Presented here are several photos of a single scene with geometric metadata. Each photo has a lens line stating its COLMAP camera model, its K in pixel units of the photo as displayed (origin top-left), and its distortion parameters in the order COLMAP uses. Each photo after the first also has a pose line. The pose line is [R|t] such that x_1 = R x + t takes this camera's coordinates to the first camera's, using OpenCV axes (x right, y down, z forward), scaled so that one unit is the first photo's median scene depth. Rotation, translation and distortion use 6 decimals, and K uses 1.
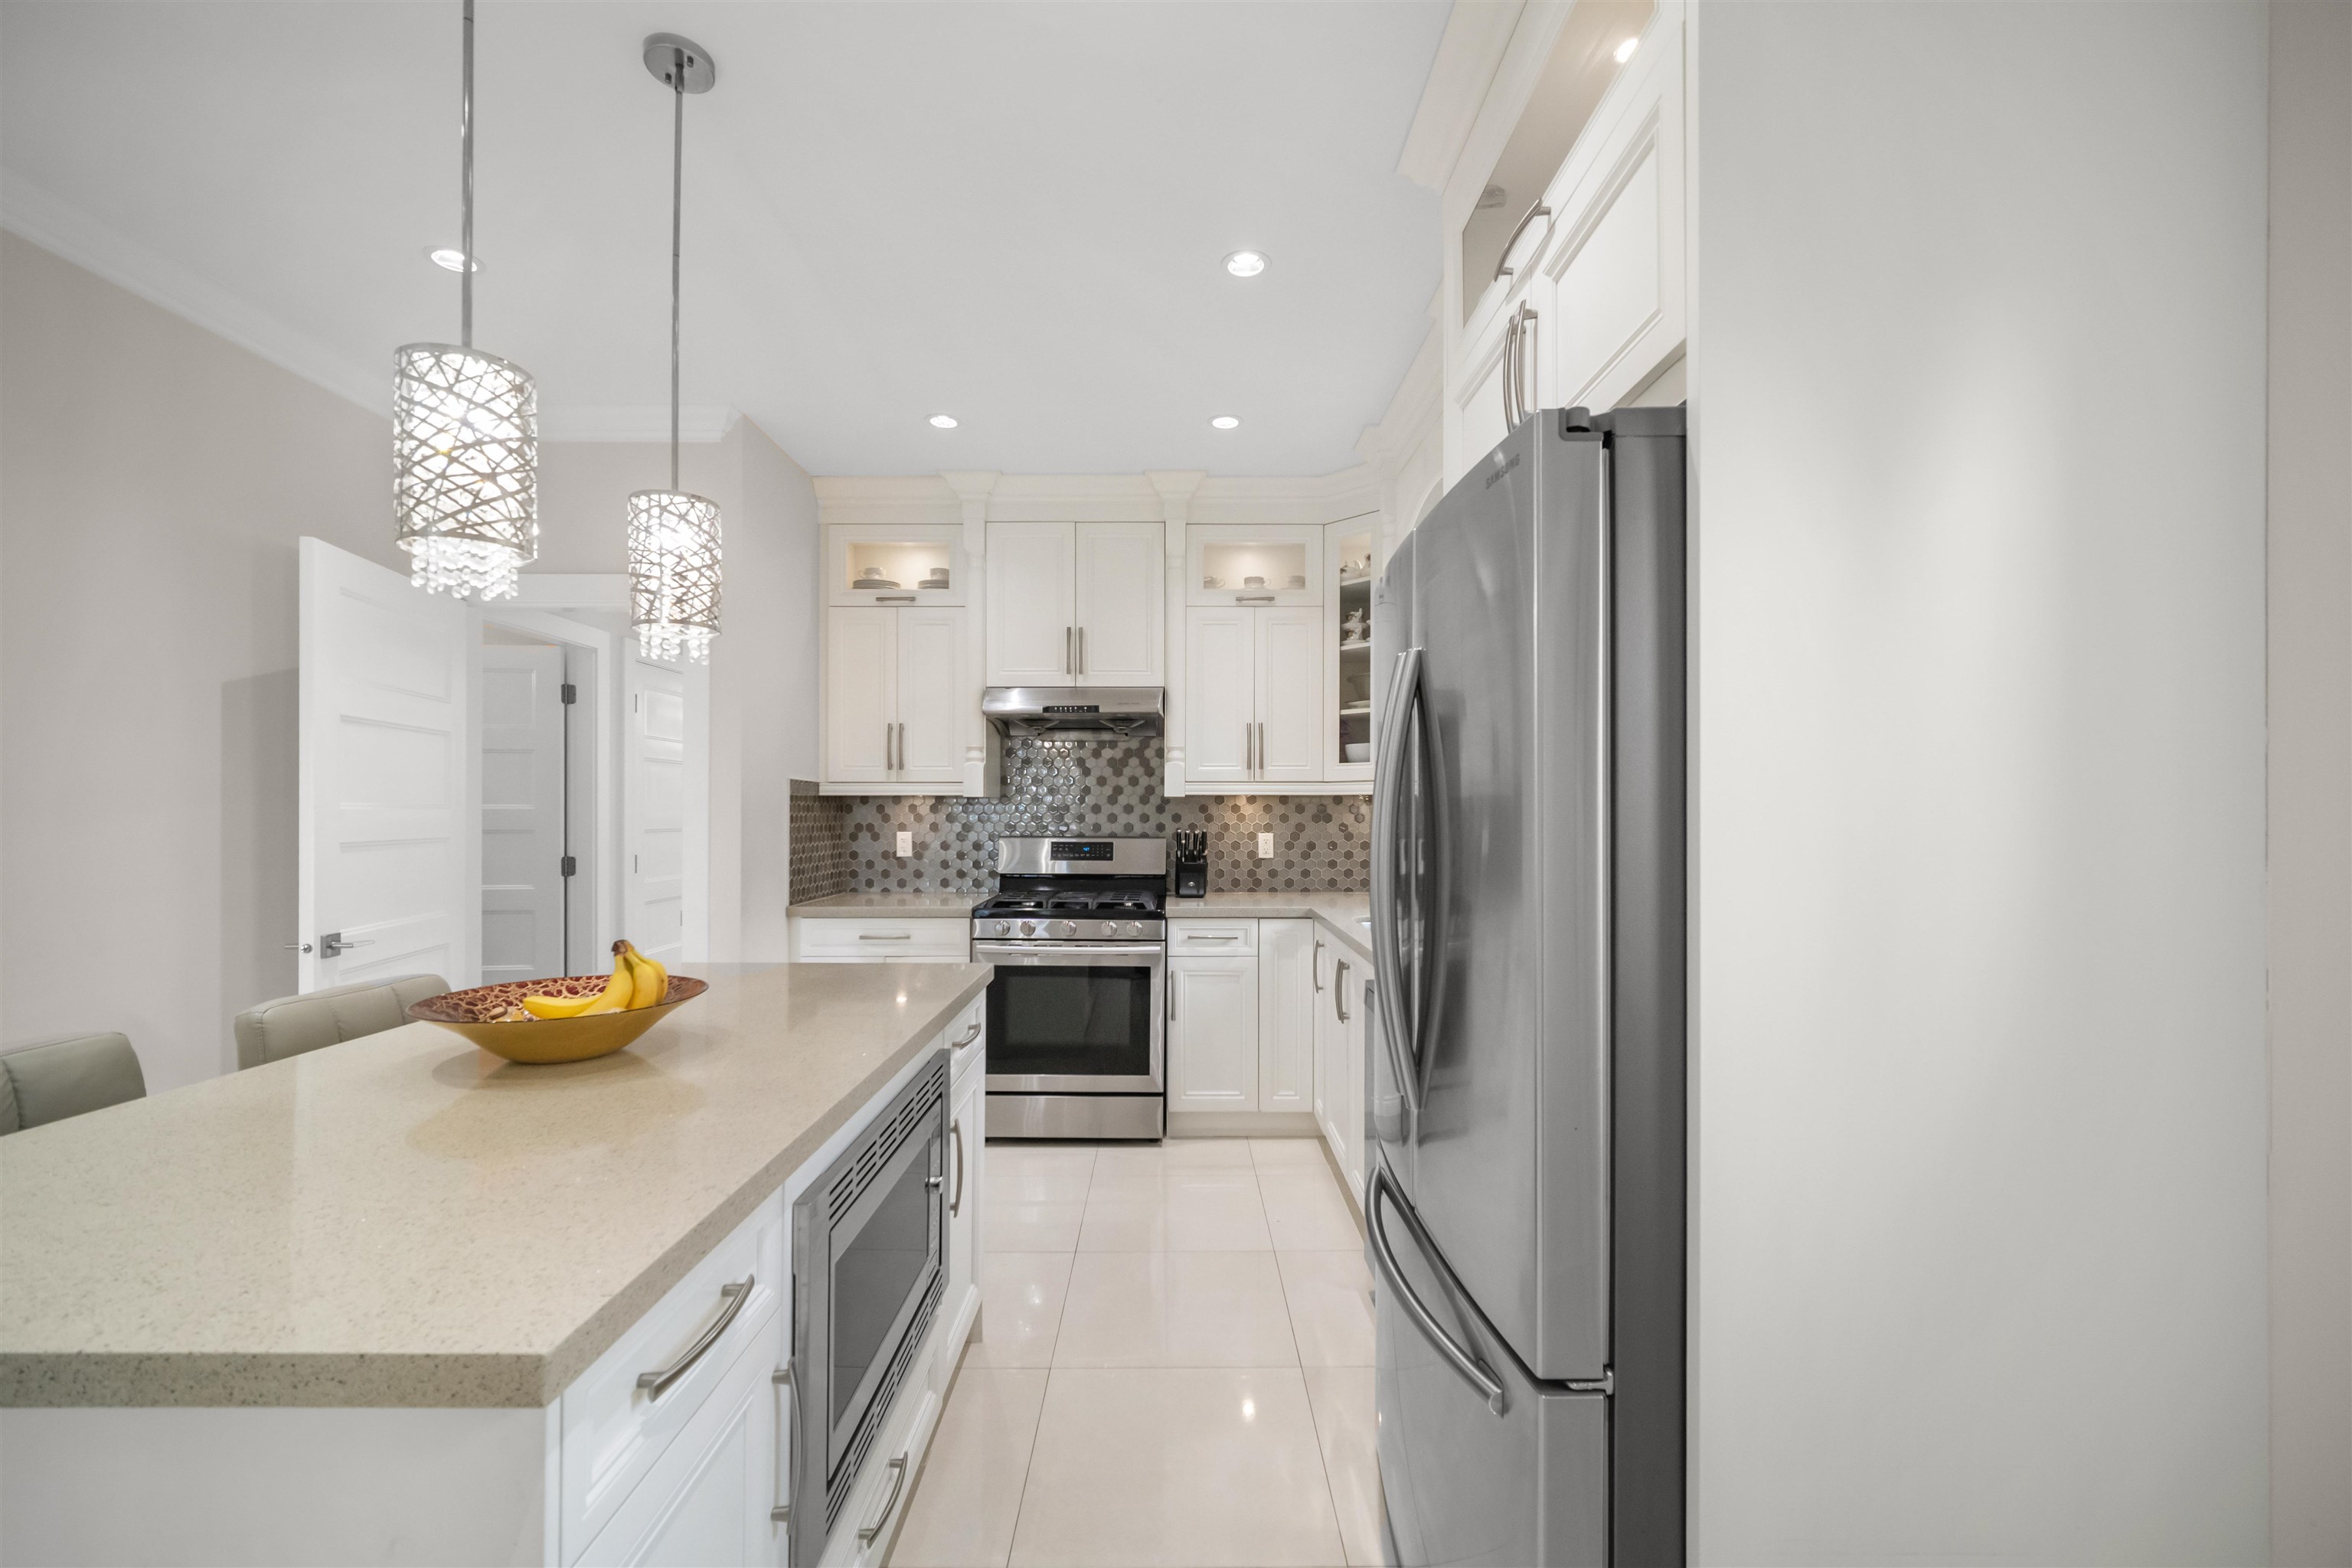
lens RADIAL K [[994.1, 0, 1179.4], [0, 994.1, 814.0], [0, 0, 1]] dist [0.000393, -0.000027]
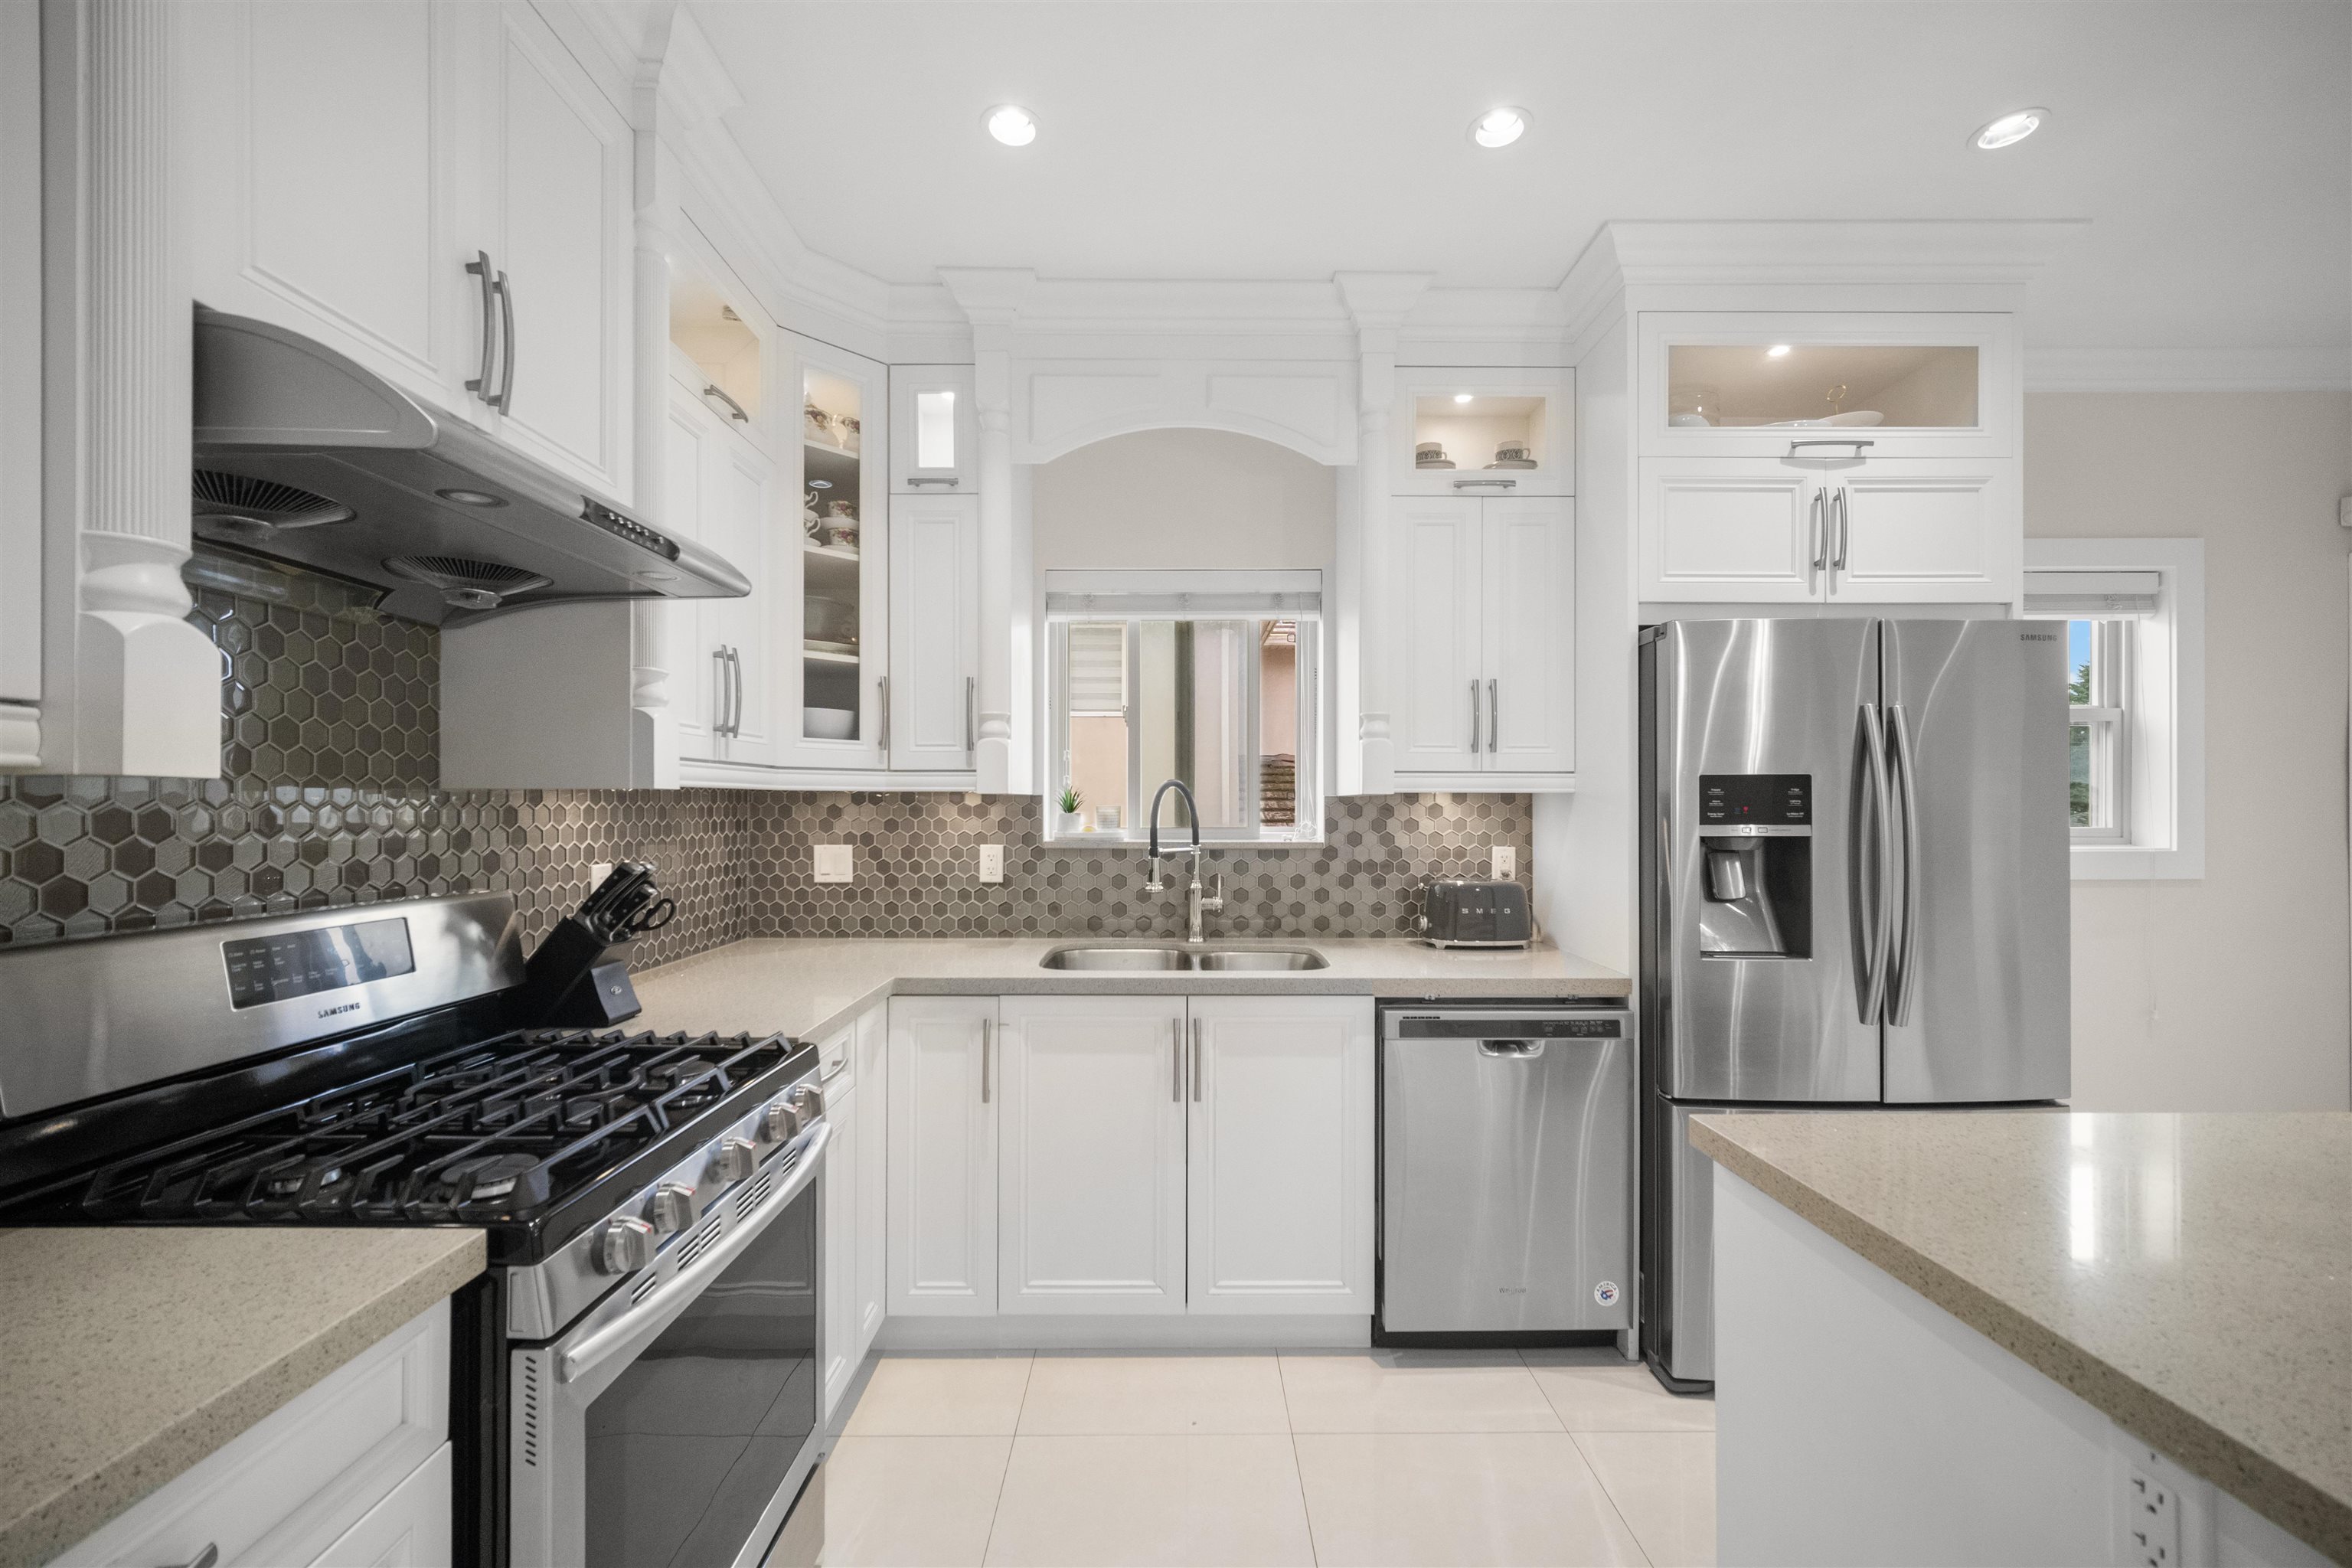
lens RADIAL K [[939.1, 0, 1177.2], [0, 939.1, 799.2], [0, 0, 1]] dist [-0.001852, -0.000138]
pose [[0.000409, 0.003871, 0.999992, -0.378017], [0.009471, 0.999948, -0.003875, -0.008318], [-0.999955, 0.009472, 0.000373, 0.715648]]
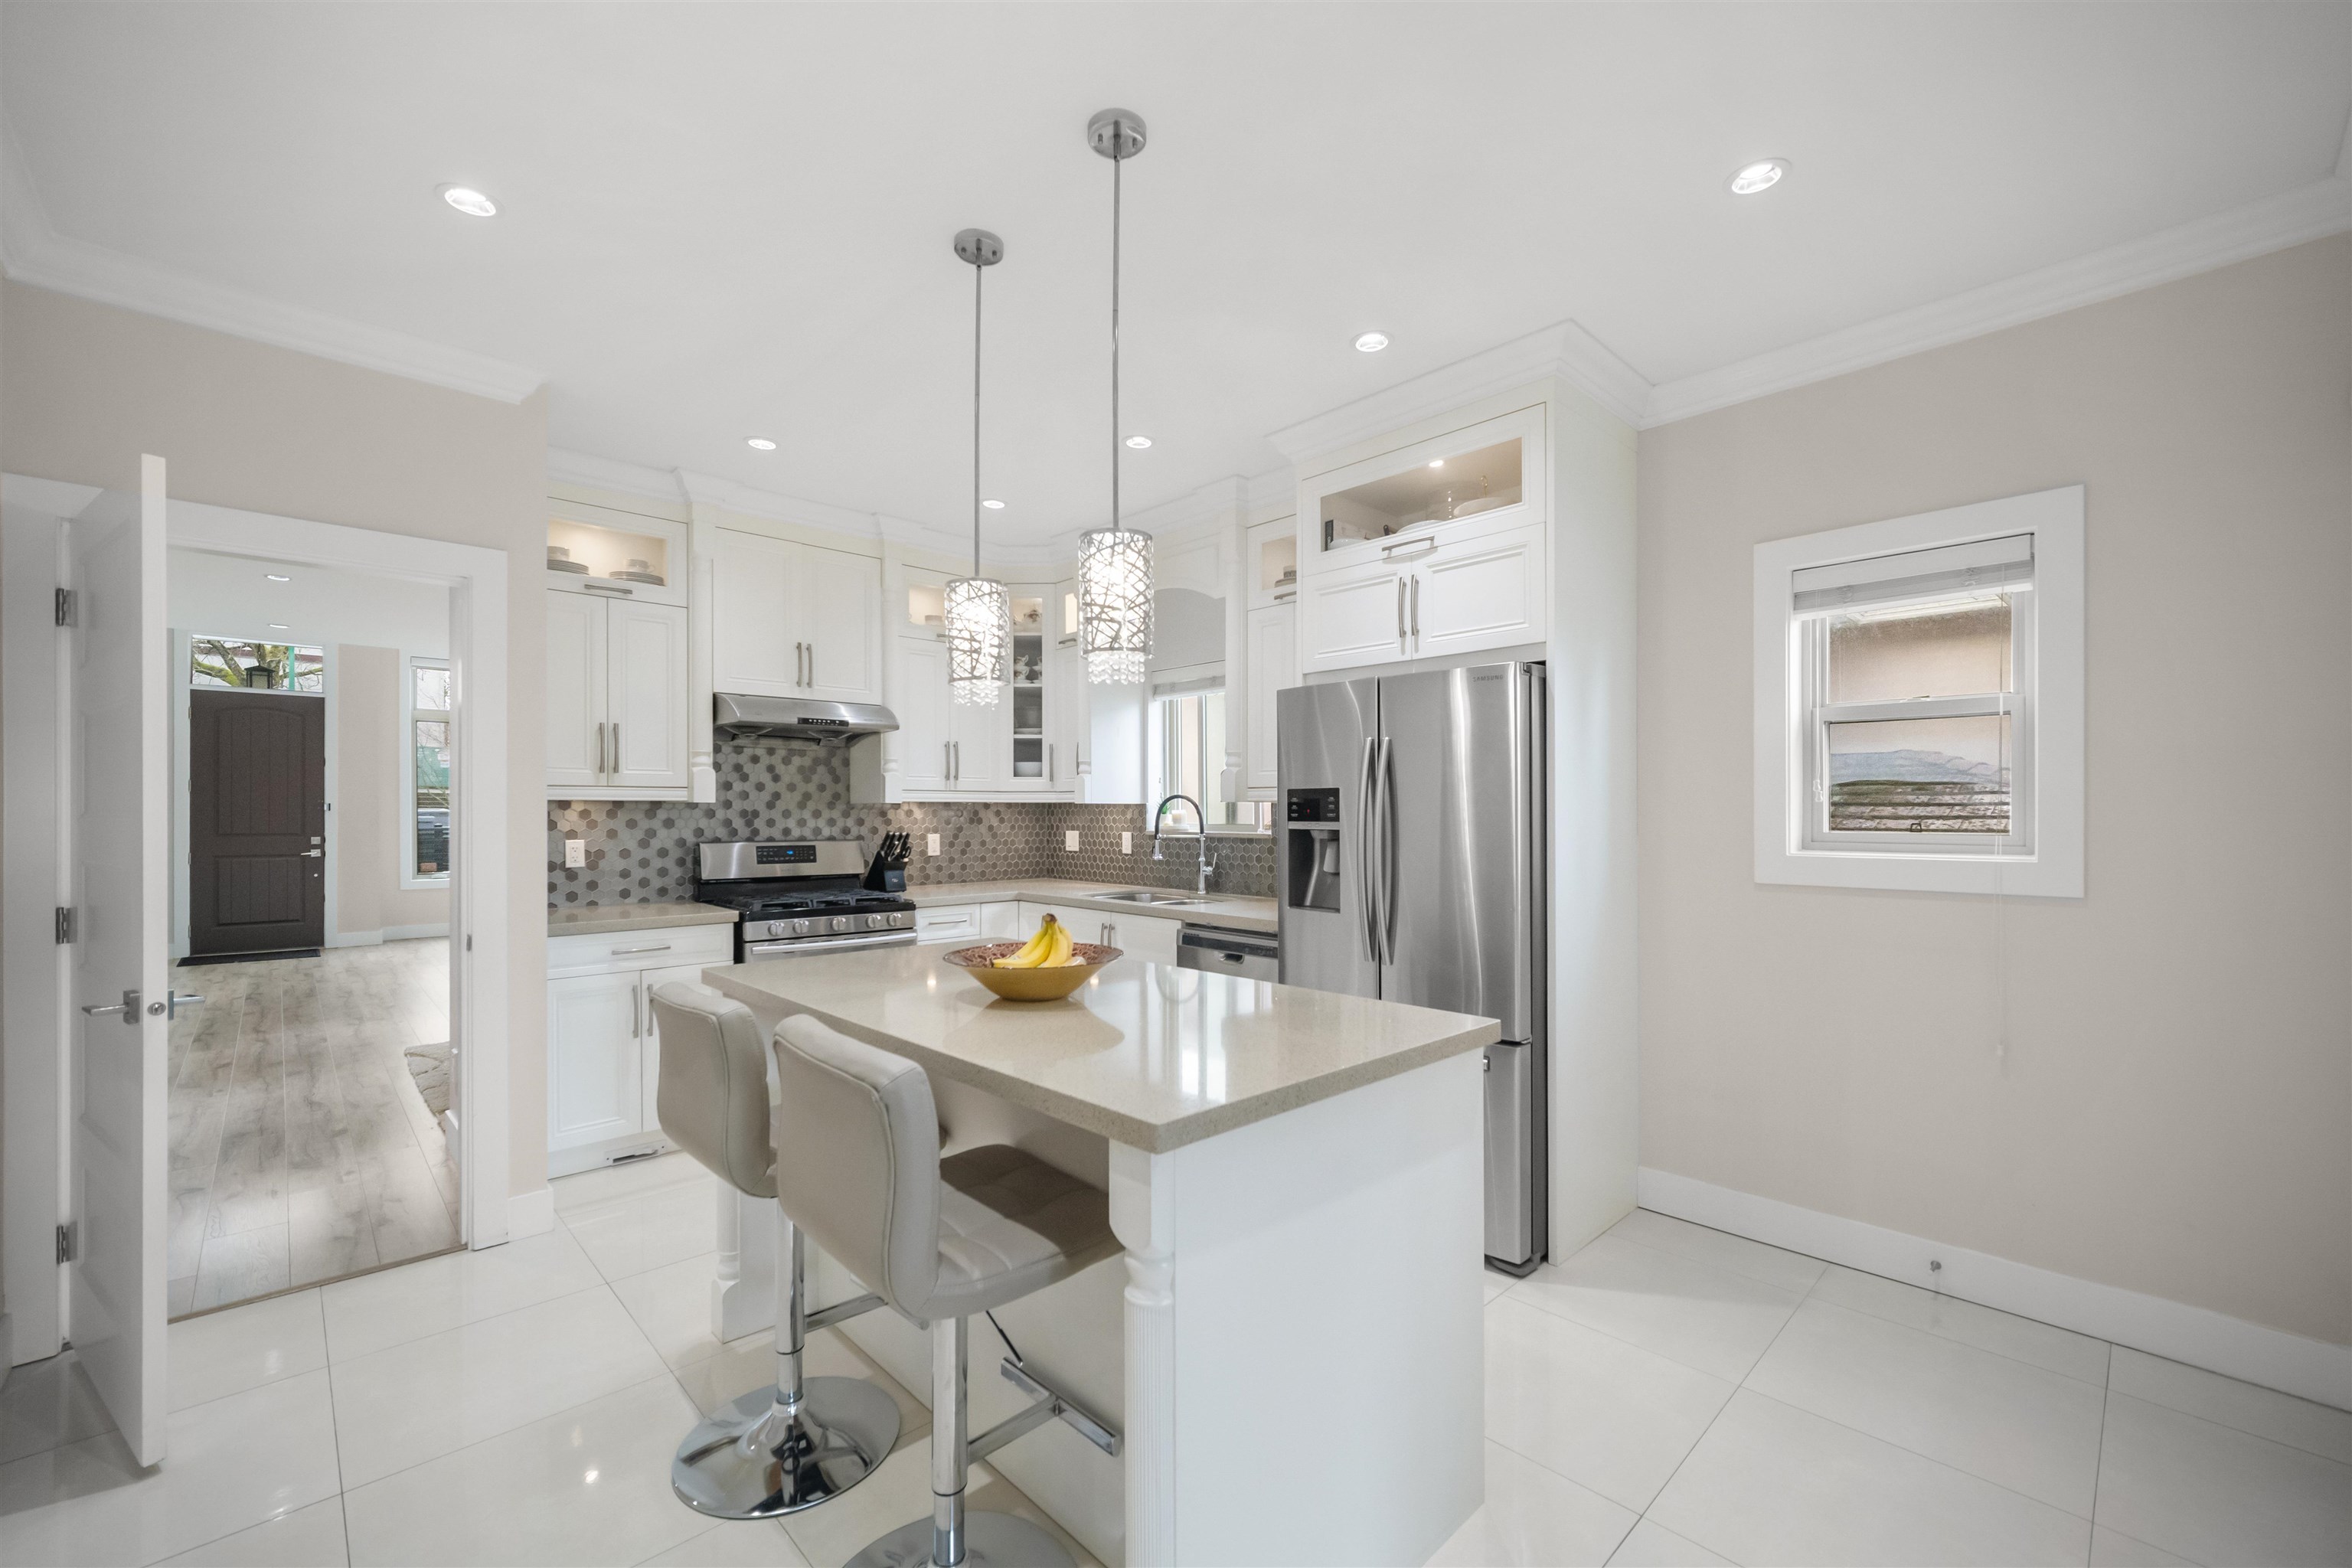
lens RADIAL K [[951.9, 0, 1182.0], [0, 951.9, 815.1], [0, 0, 1]] dist [-0.002916, -0.000145]
pose [[0.722673, -0.003869, 0.691179, -0.475127], [0.007151, 0.999973, -0.001878, 0.000961], [-0.691153, 0.006300, 0.722681, -0.010060]]
